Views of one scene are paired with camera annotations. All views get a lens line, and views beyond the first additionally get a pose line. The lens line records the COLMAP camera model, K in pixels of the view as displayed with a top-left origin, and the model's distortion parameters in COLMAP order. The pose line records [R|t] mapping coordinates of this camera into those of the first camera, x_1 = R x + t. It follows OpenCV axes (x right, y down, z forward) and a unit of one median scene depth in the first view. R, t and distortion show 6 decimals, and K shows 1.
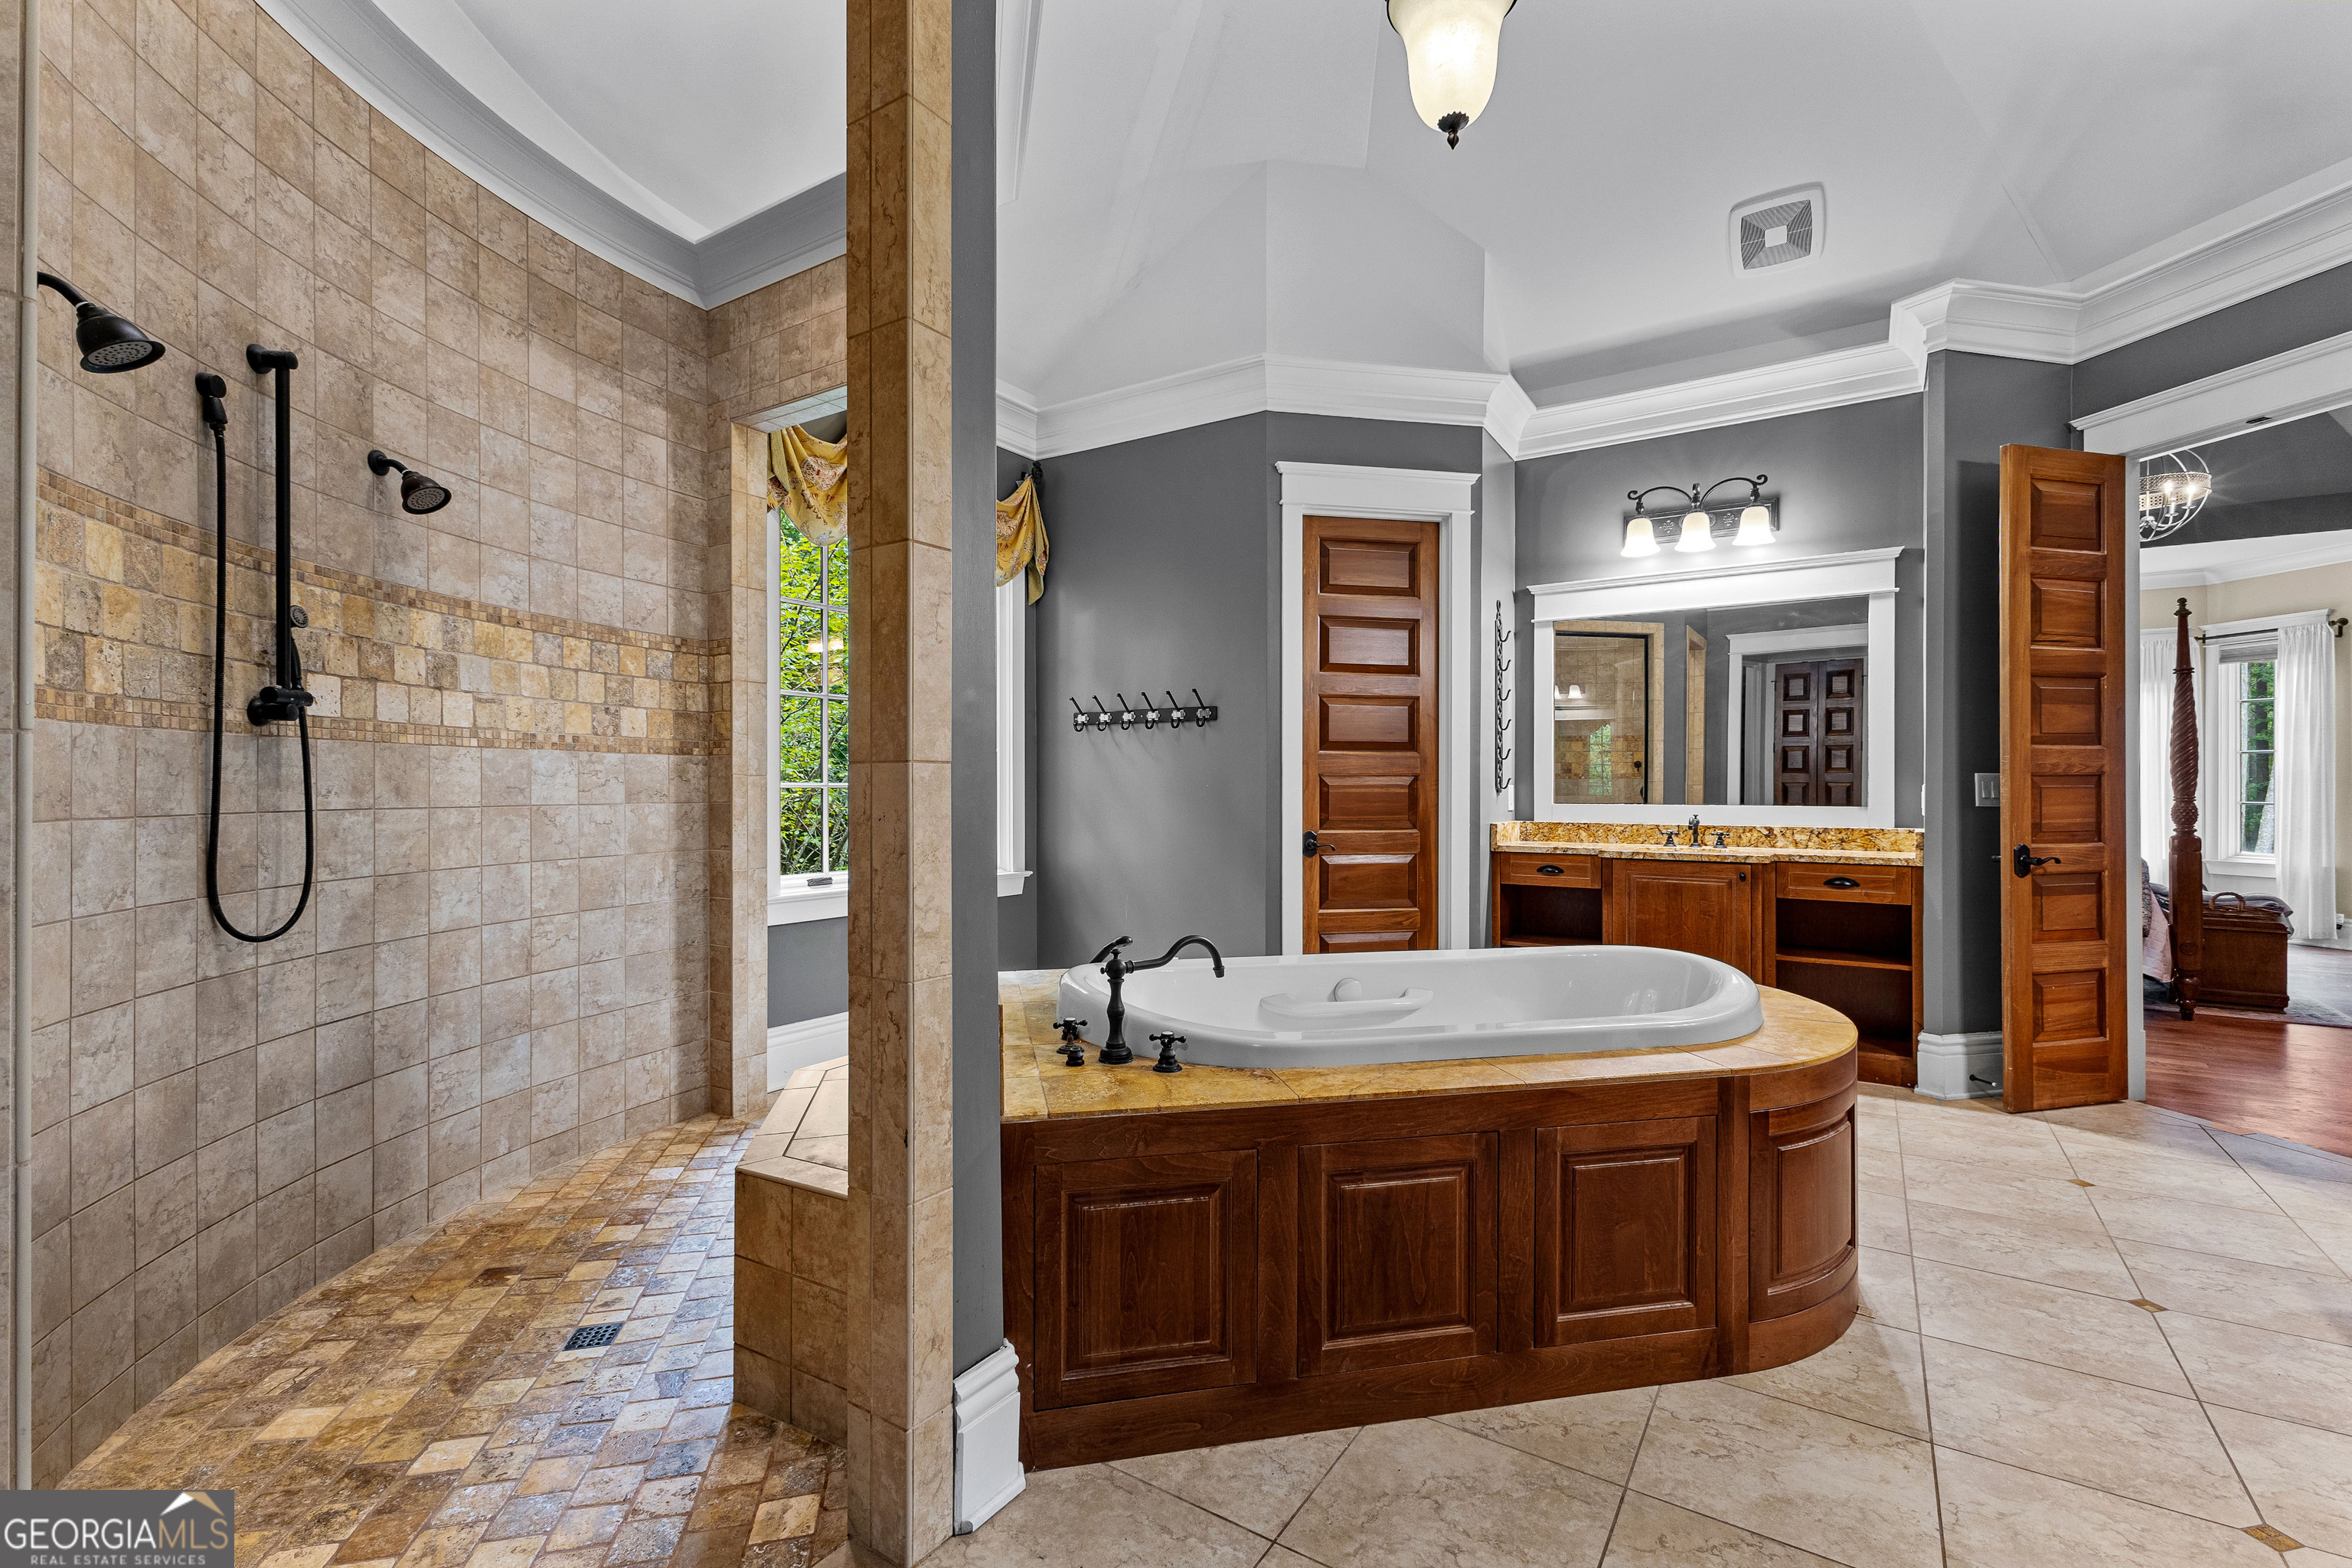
lens RADIAL K [[1020.4, 0, 1176.0], [0, 1020.4, 784.0], [0, 0, 1]] dist [-0.002723, -0.000590]
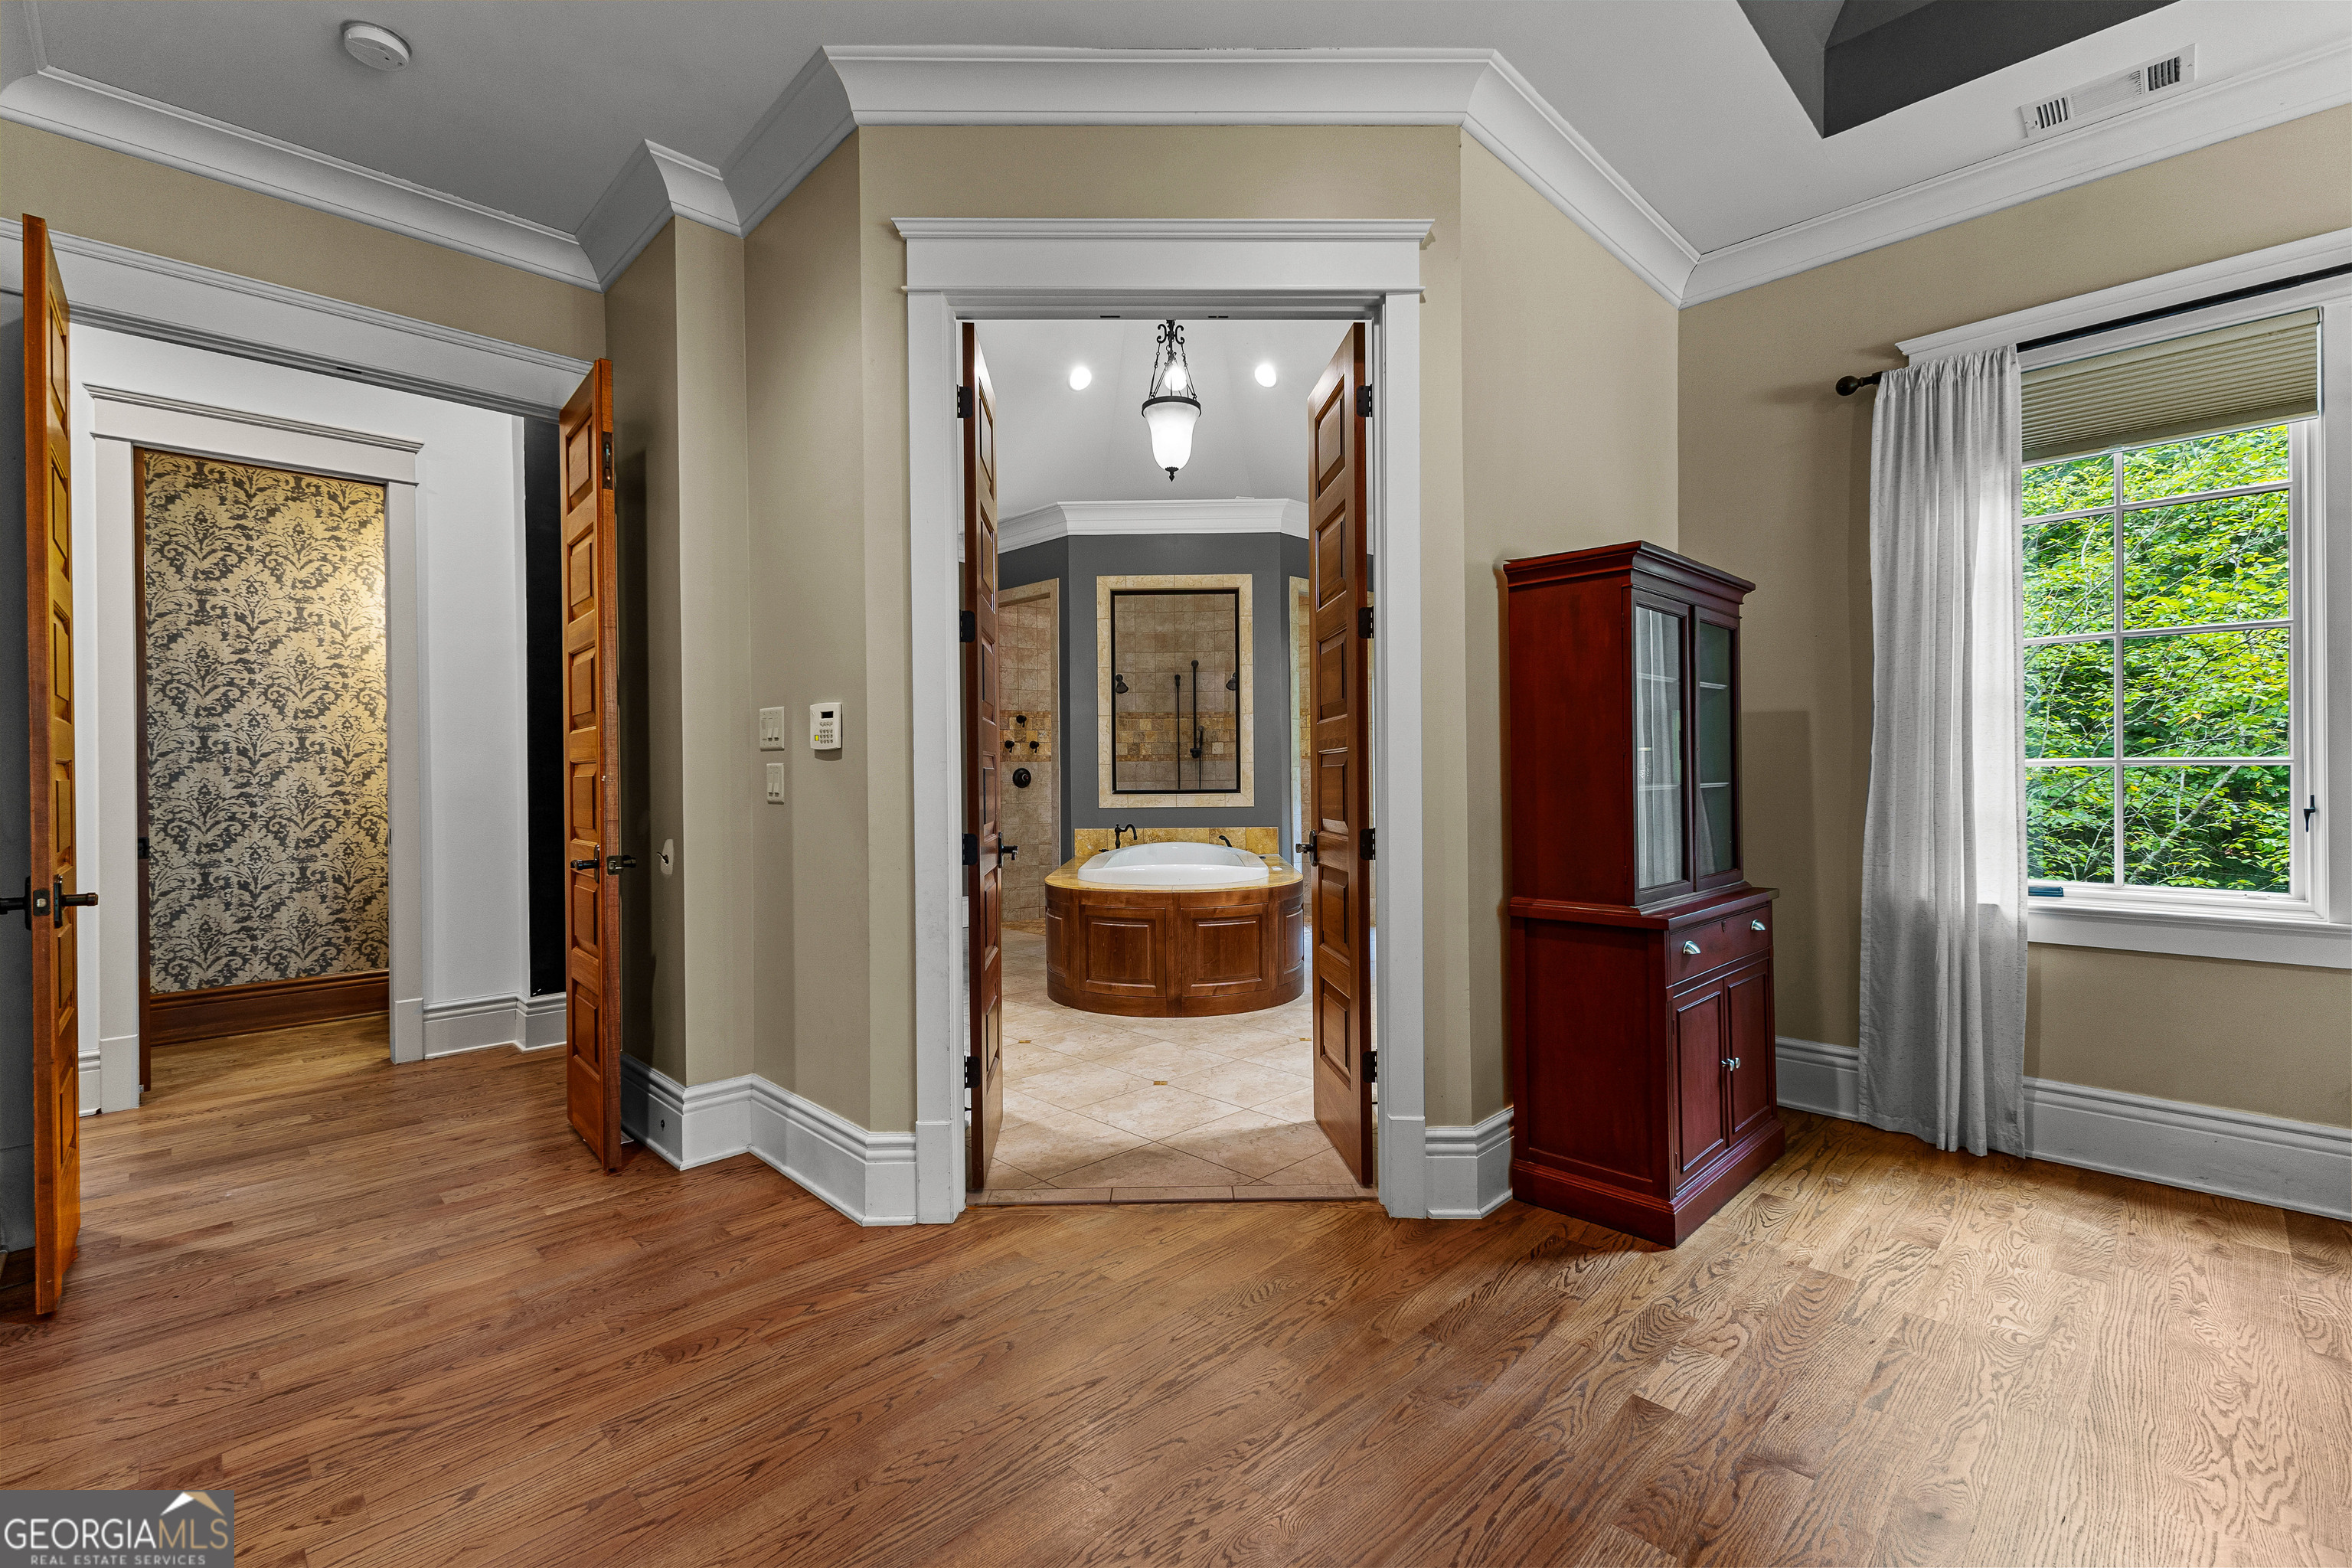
lens RADIAL K [[1009.9, 0, 1178.3], [0, 1009.9, 775.6], [0, 0, 1]] dist [-0.000022, 0.000188]
pose [[-0.207357, 0.000544, -0.978265, 1.353334], [0.013190, 0.999911, -0.002240, 0.007732], [0.978176, -0.013368, -0.207346, 0.822616]]
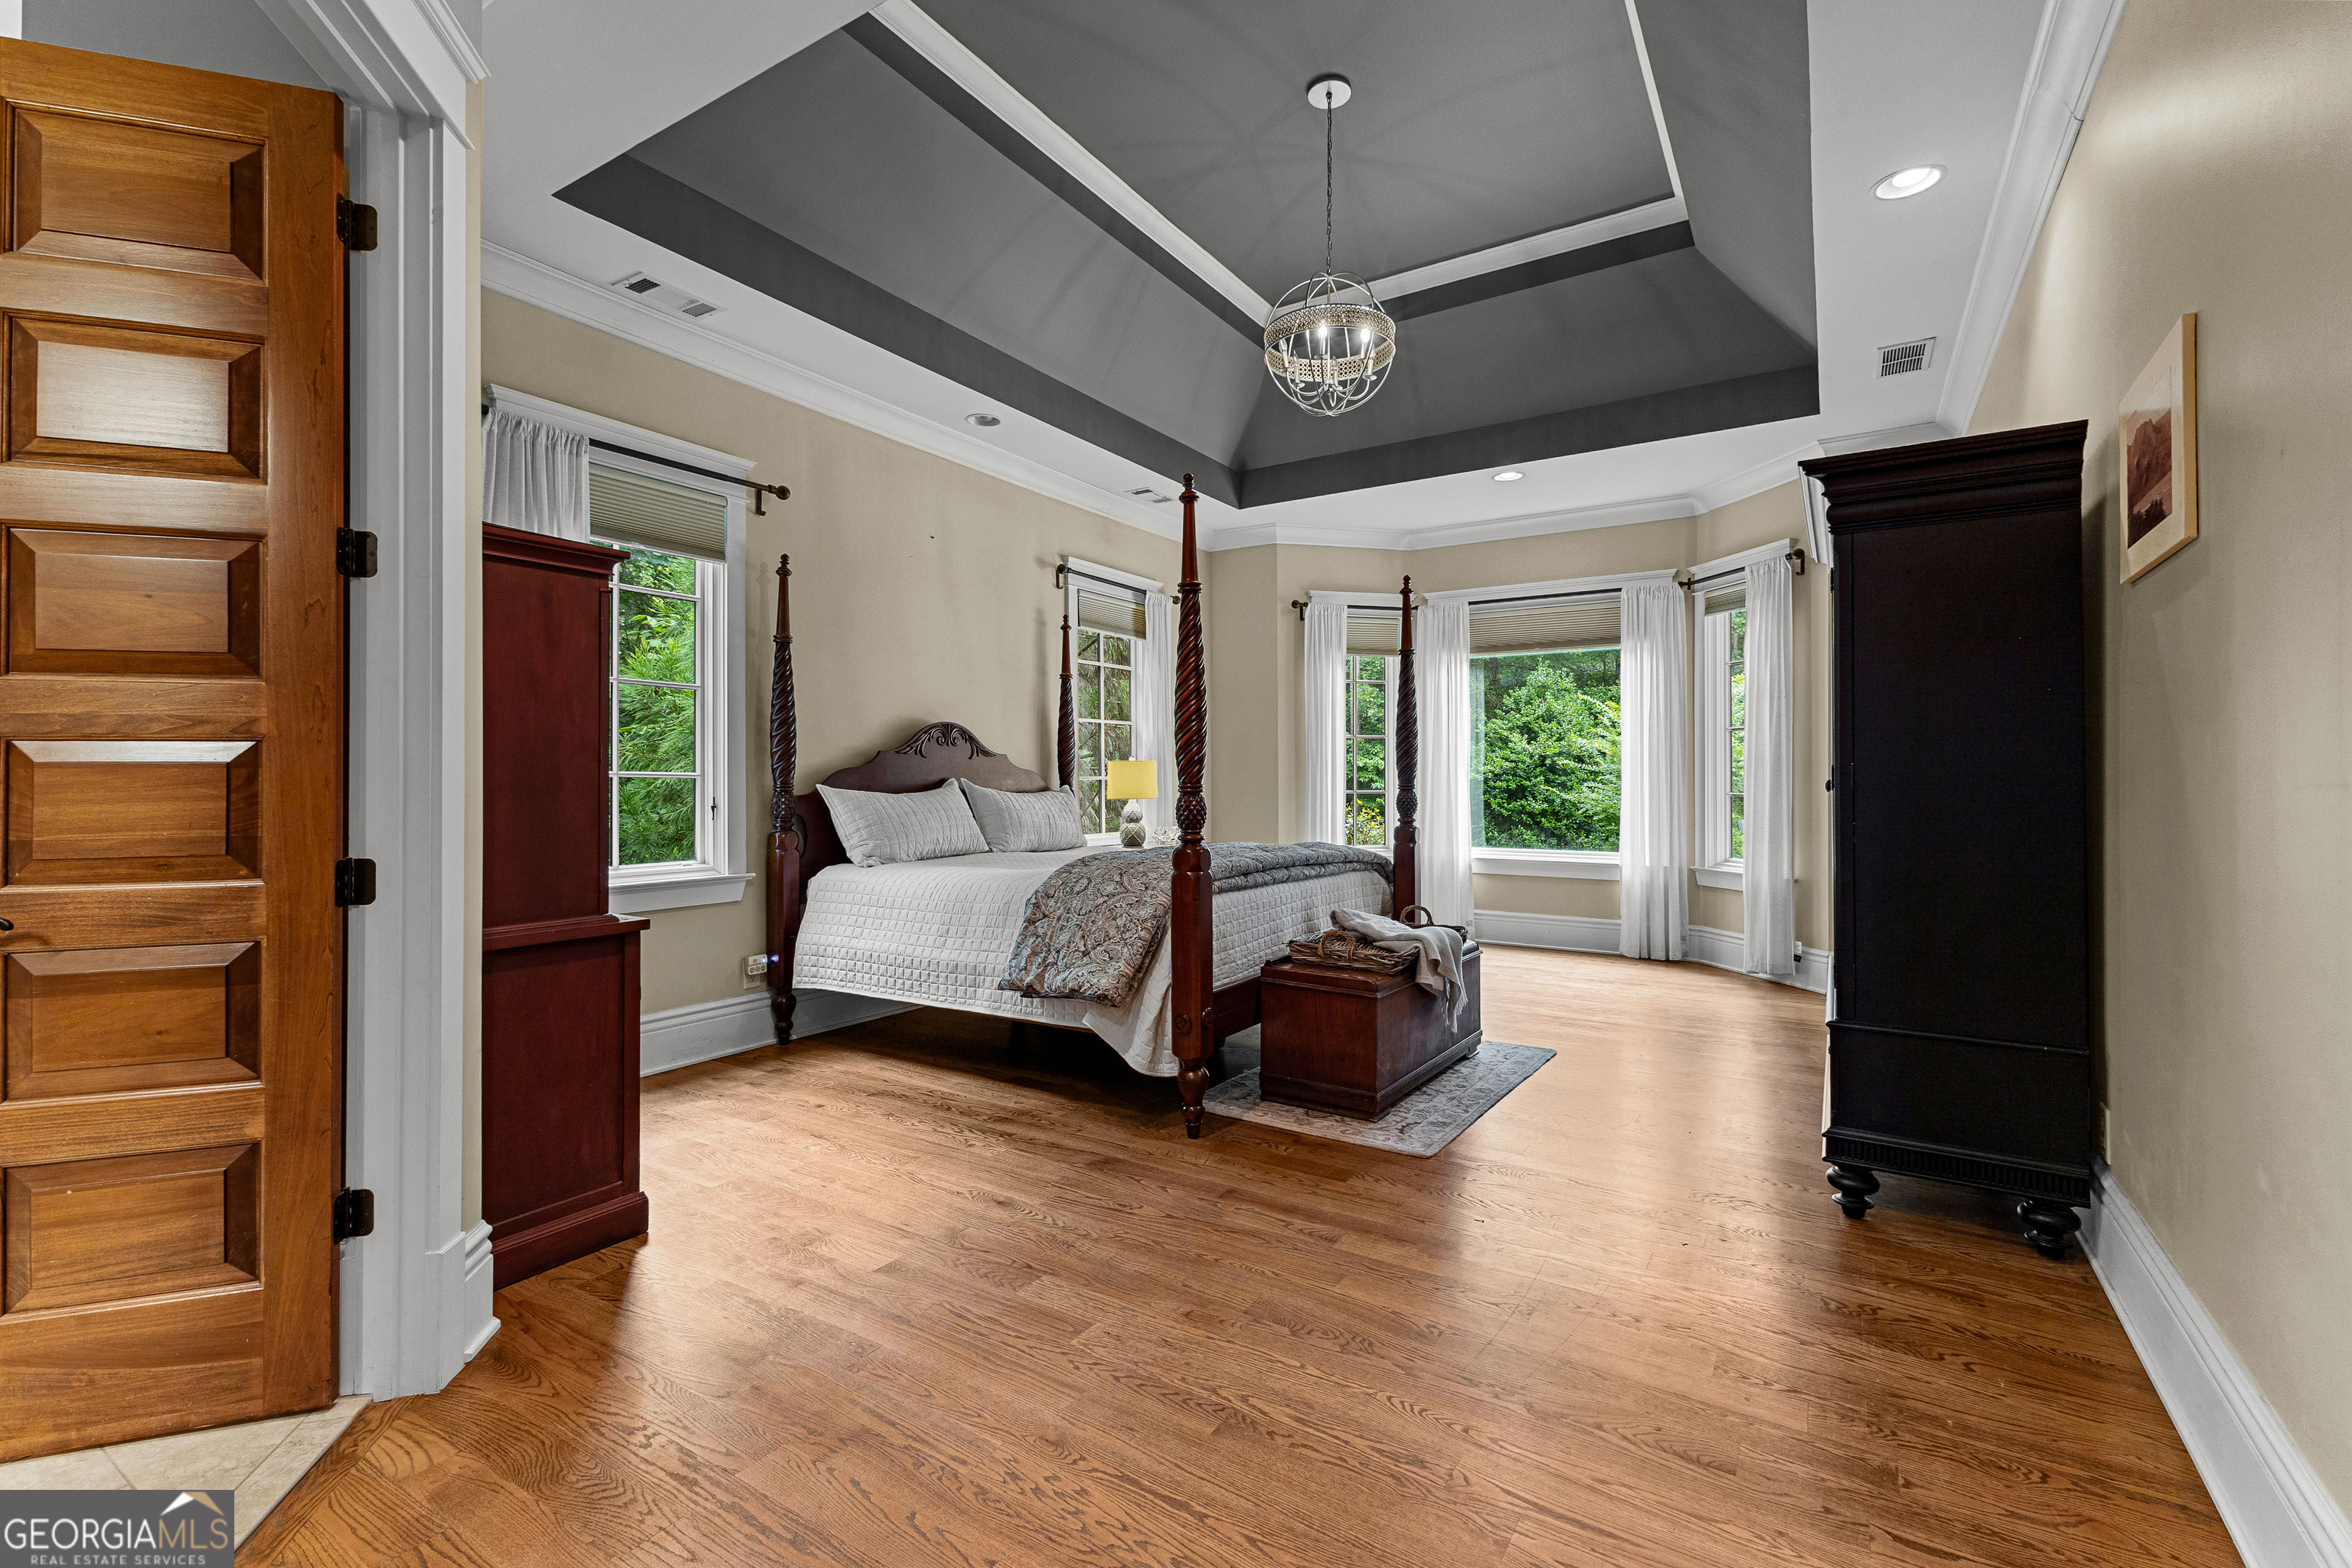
lens RADIAL K [[1009.9, 0, 1178.3], [0, 1009.9, 775.6], [0, 0, 1]] dist [-0.000022, 0.000188]
pose [[0.999860, -0.000716, 0.016689, 1.070340], [0.000701, 0.999999, 0.000908, 0.005975], [-0.016690, -0.000896, 0.999860, 0.410372]]
